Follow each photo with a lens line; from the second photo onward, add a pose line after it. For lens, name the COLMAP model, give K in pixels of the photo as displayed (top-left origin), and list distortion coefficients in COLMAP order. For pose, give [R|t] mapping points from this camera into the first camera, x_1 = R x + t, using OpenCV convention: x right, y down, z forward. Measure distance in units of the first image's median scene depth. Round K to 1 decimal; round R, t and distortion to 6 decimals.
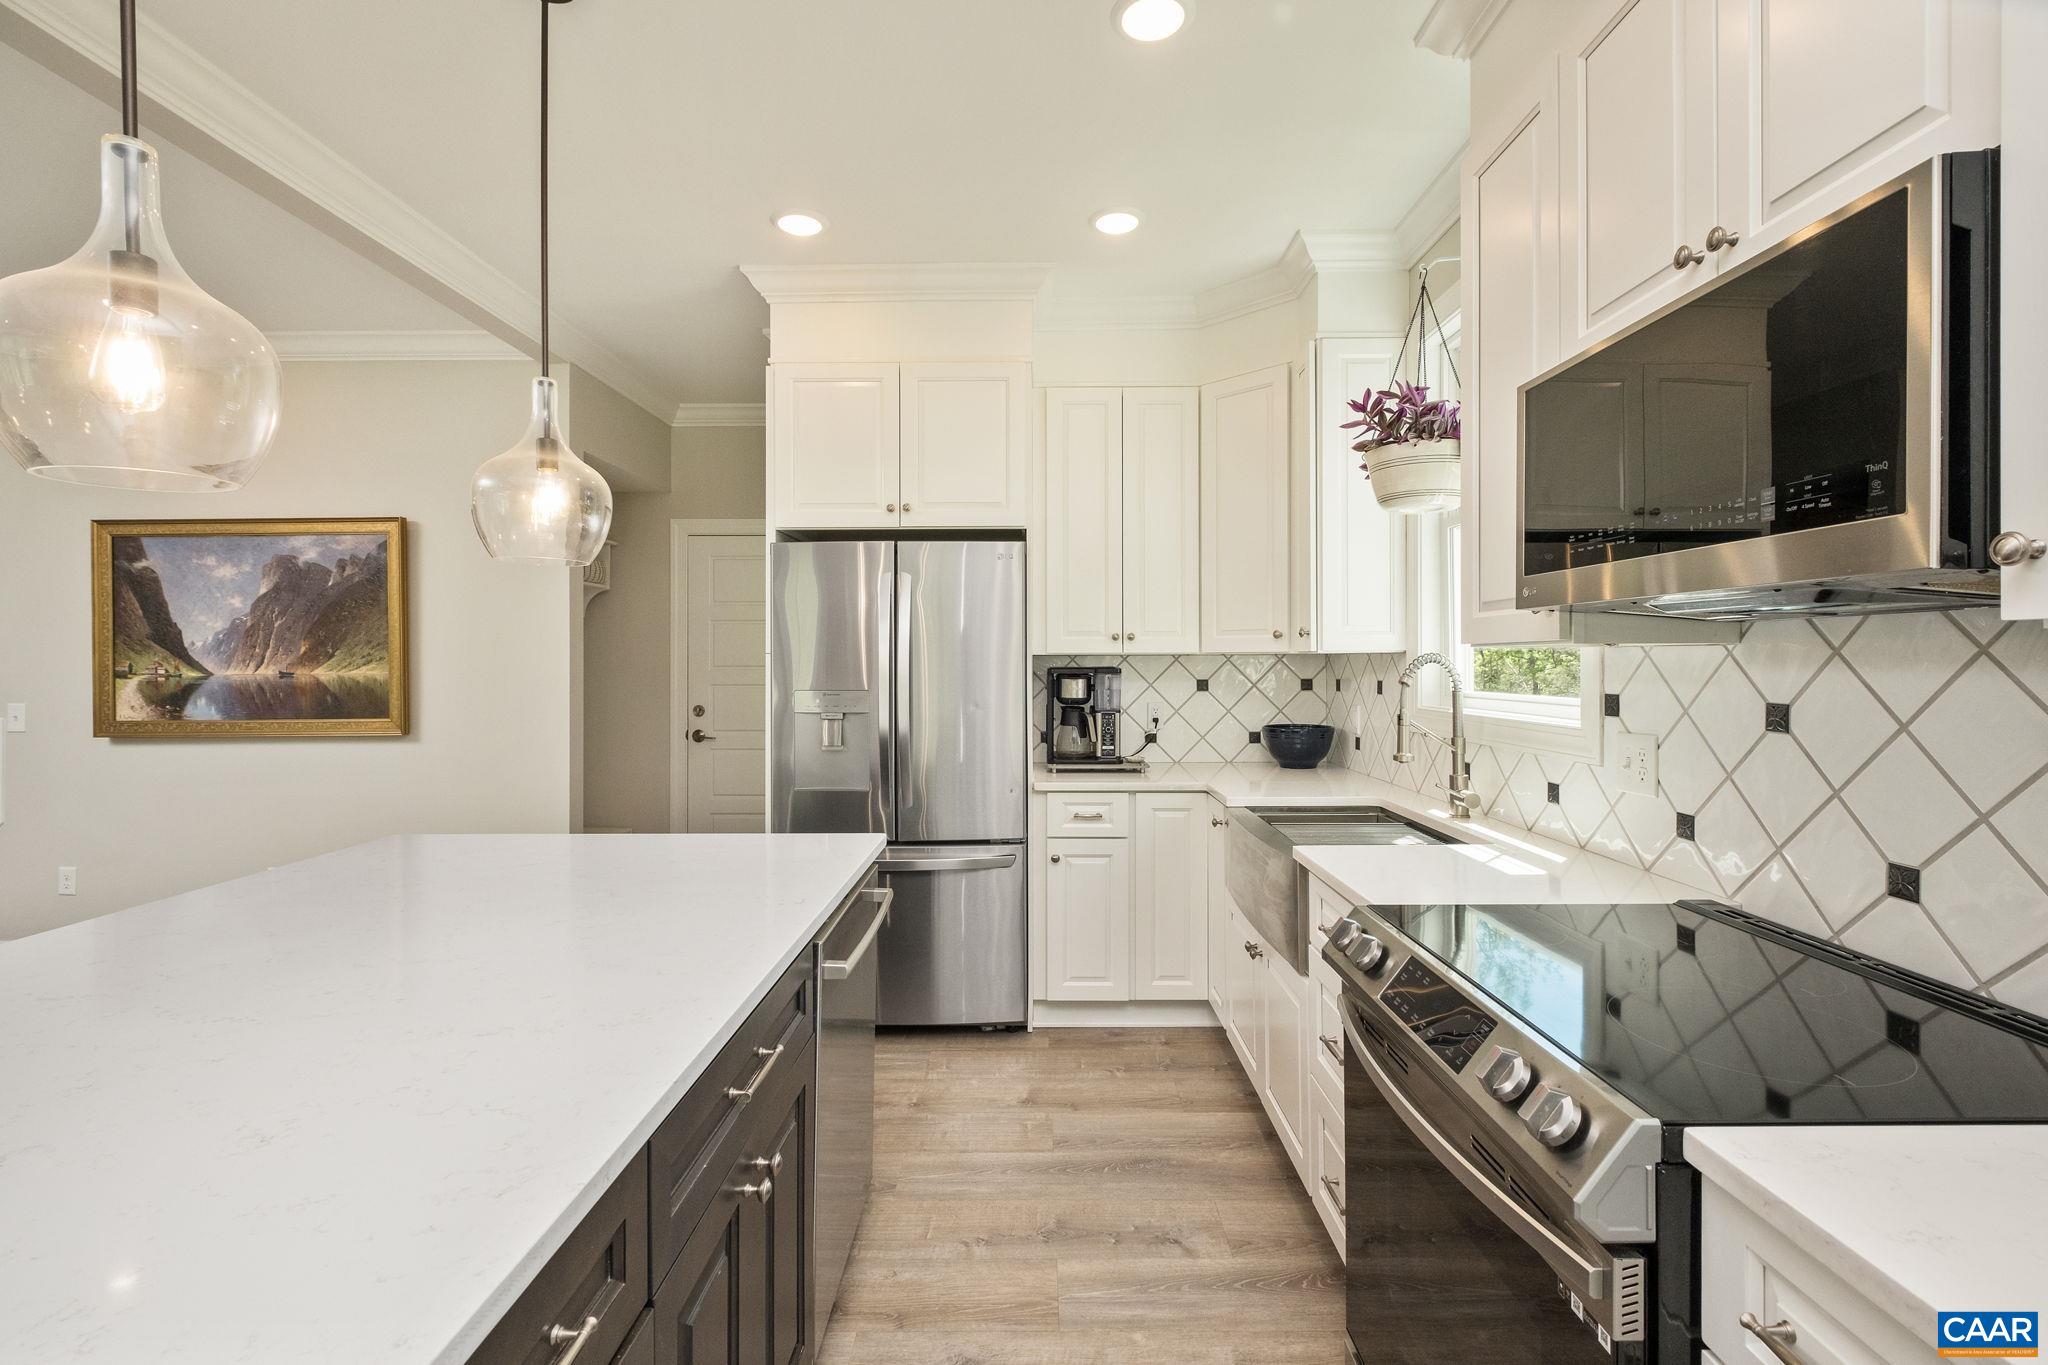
lens RADIAL K [[912.3, 0, 1021.8], [0, 912.3, 661.6], [0, 0, 1]] dist [0.004476, -0.000744]
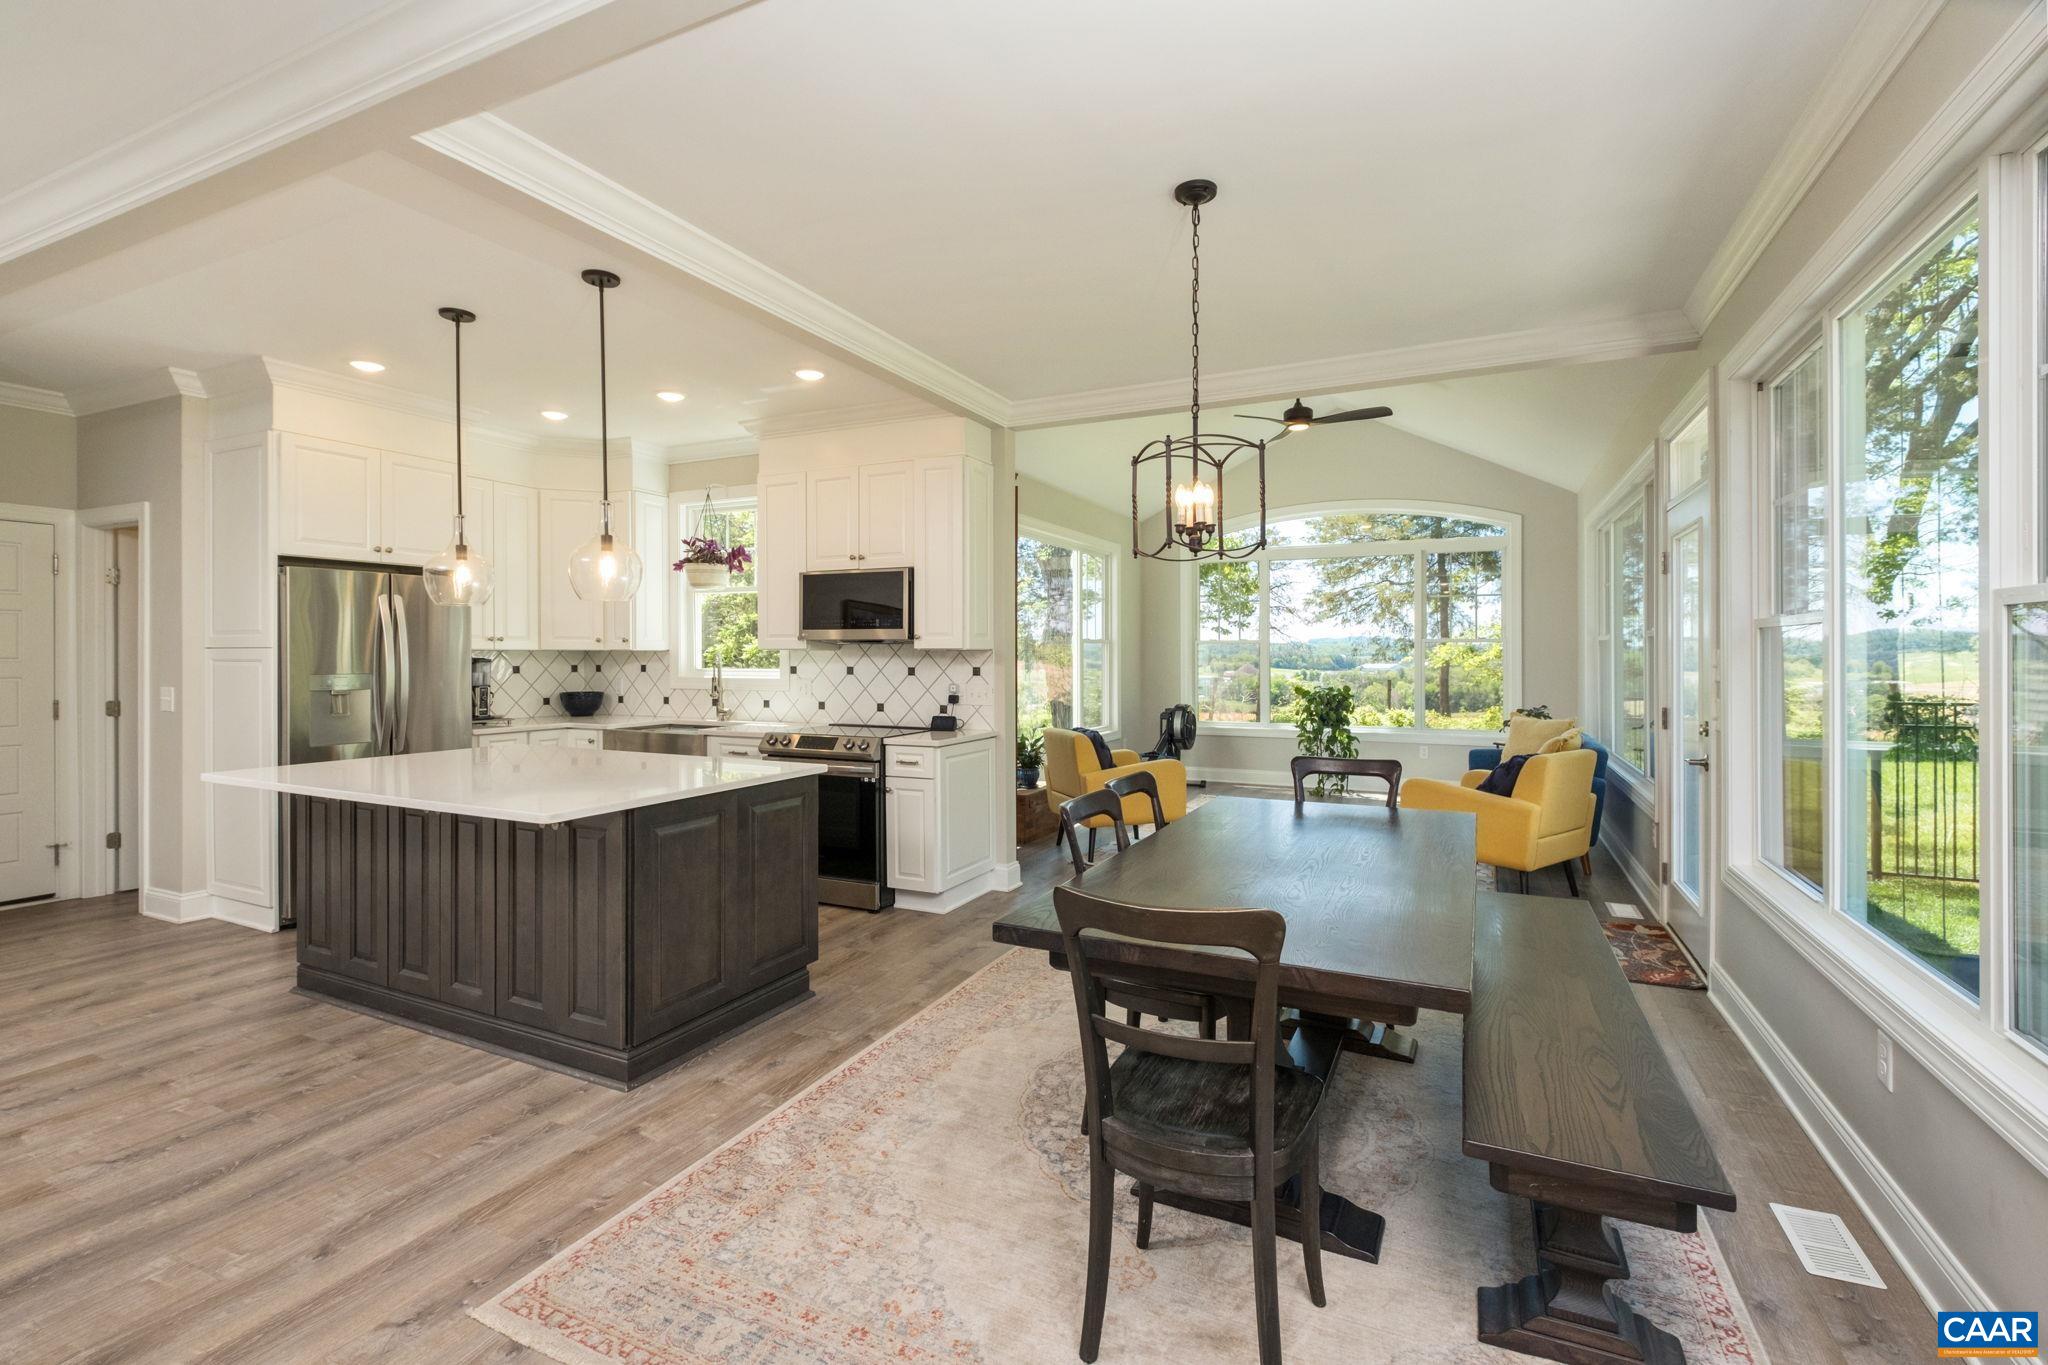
lens RADIAL K [[912.3, 0, 1032.7], [0, 912.3, 655.8], [0, 0, 1]] dist [0.004476, -0.000744]
pose [[0.411651, 0.001832, 0.911340, -0.879091], [-0.002167, 0.999997, -0.001032, 0.001662], [-0.911339, -0.001550, 0.411654, -0.468250]]
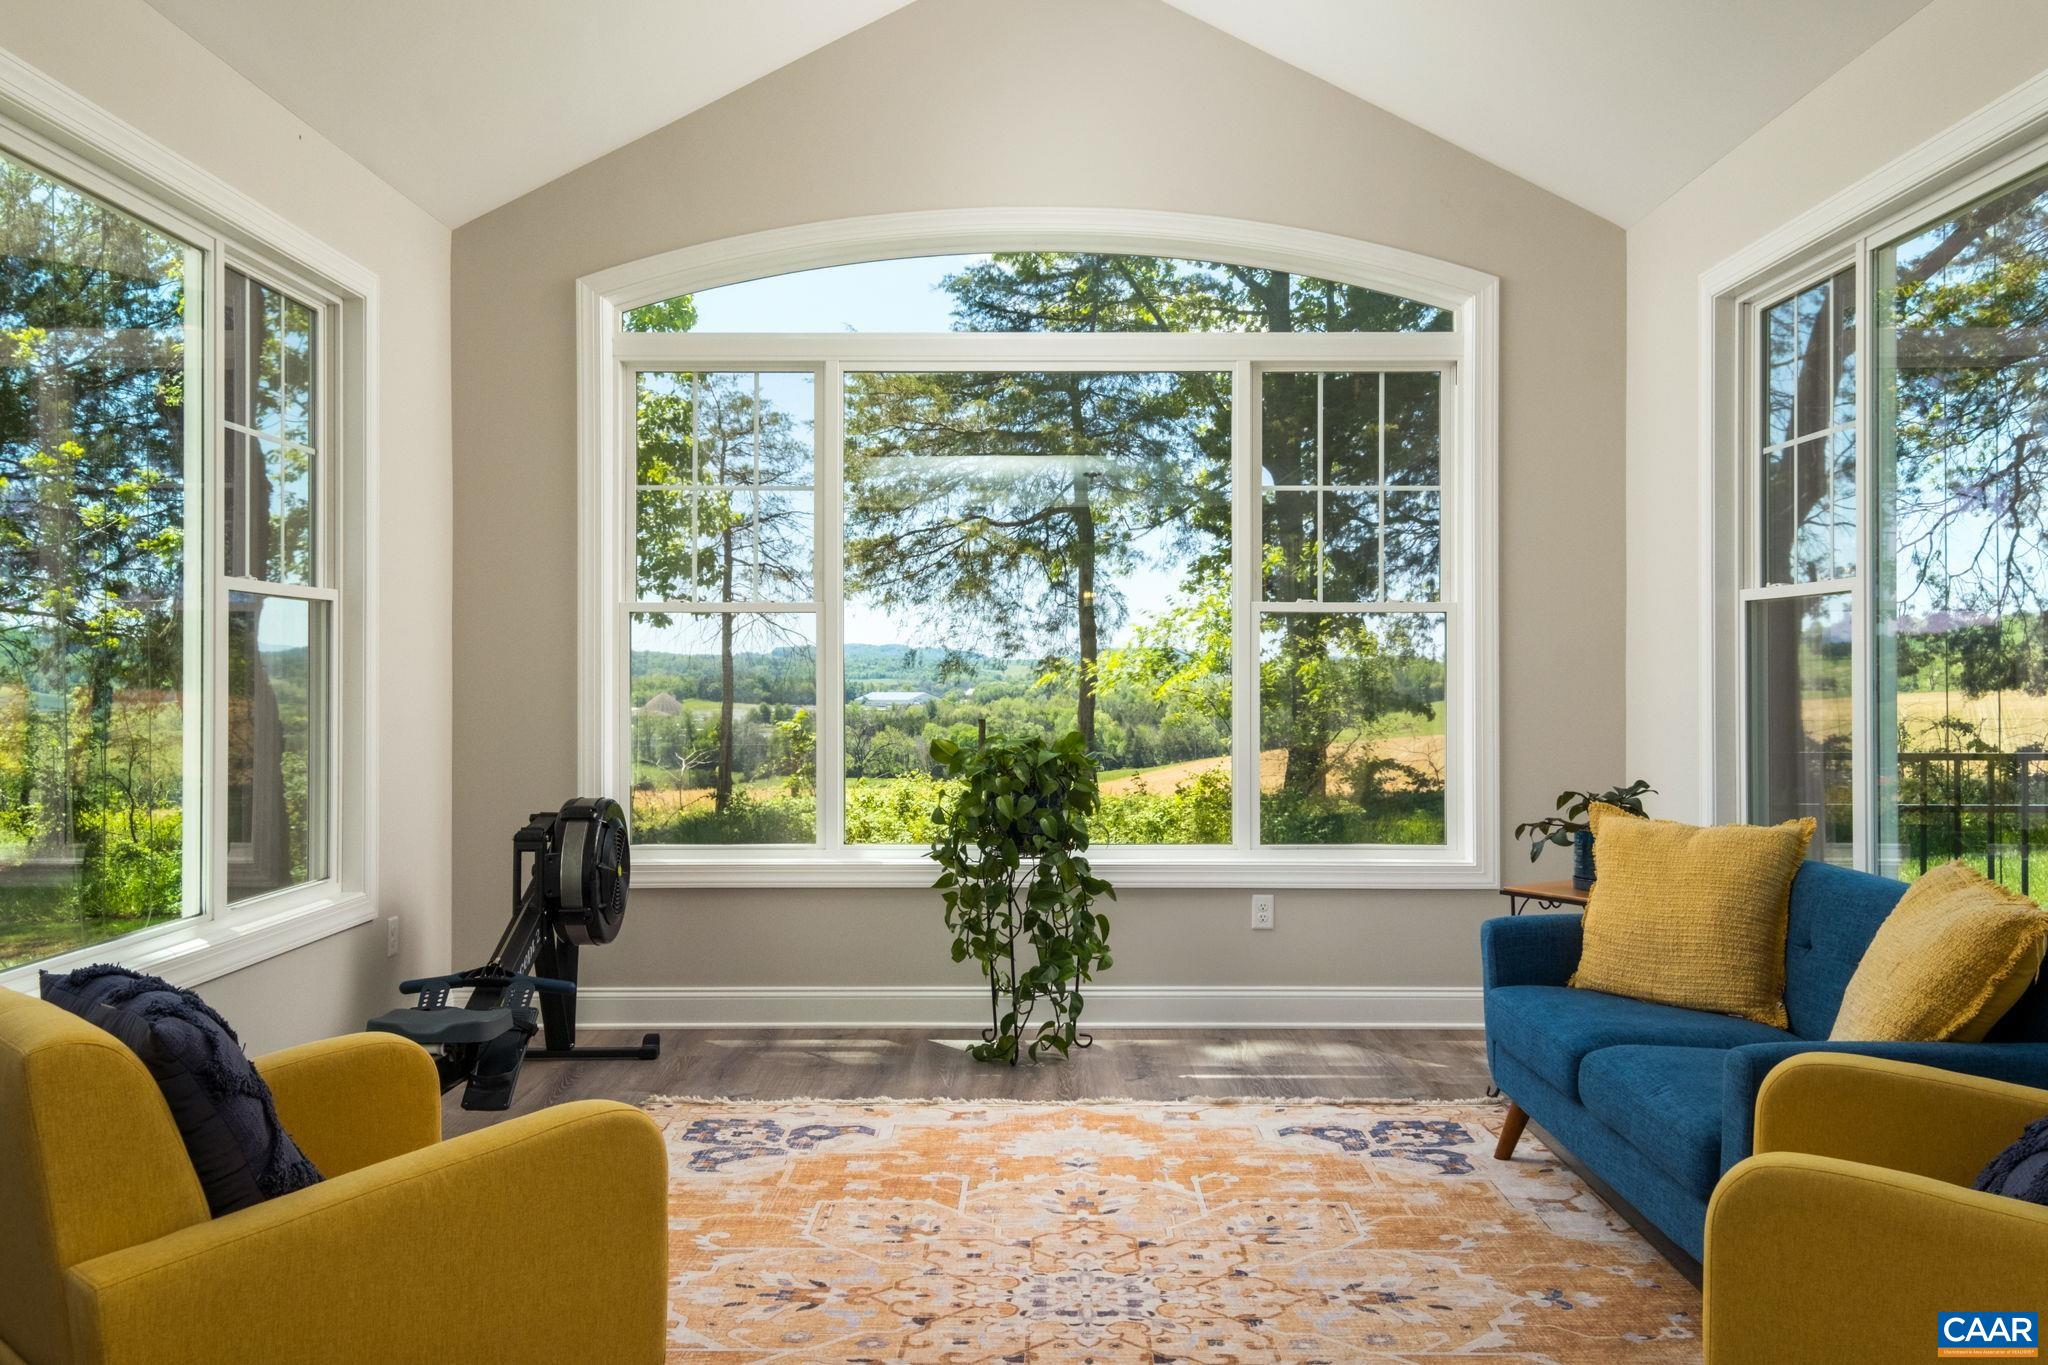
lens RADIAL K [[1729.3, 0, 1047.8], [0, 1729.3, 686.3], [0, 0, 1]] dist [0.012978, 0.003081]
pose [[-0.025882, -0.002730, 0.999661, 0.017764], [-0.000934, 0.999996, 0.002706, 0.027737], [-0.999665, -0.000864, -0.025884, -0.186882]]
